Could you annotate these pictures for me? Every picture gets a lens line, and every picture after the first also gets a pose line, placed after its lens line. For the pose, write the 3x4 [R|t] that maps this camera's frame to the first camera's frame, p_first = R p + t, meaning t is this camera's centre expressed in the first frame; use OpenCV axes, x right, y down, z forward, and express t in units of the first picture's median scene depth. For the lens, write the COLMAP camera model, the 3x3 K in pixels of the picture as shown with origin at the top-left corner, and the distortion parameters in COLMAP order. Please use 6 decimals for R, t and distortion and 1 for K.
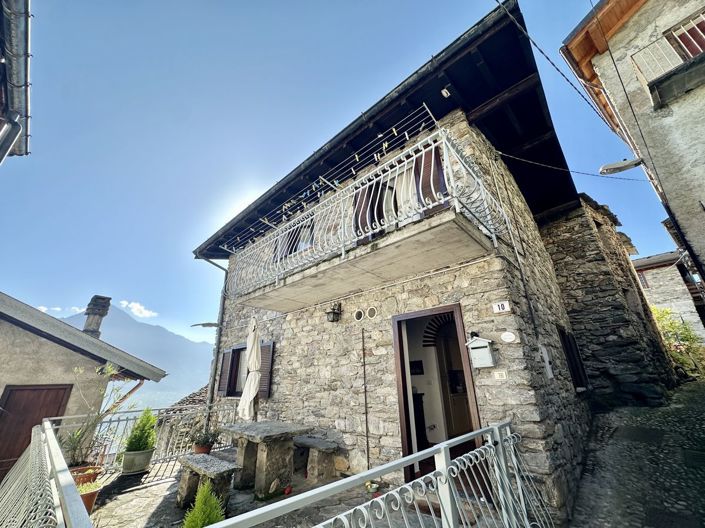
lens RADIAL K [[282.9, 0, 352.5], [0, 282.9, 264.0], [0, 0, 1]] dist [-0.000815, 0.000473]
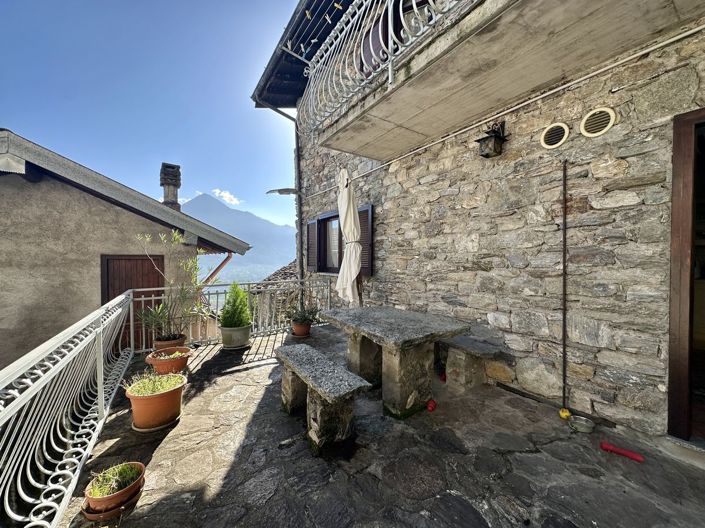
lens RADIAL K [[282.9, 0, 352.5], [0, 282.9, 264.0], [0, 0, 1]] dist [-0.000815, 0.000473]
pose [[0.971214, 0.024771, -0.236918, -0.190418], [0.071367, 0.918636, 0.388607, 0.161769], [0.227267, -0.394329, 0.890424, 0.363312]]
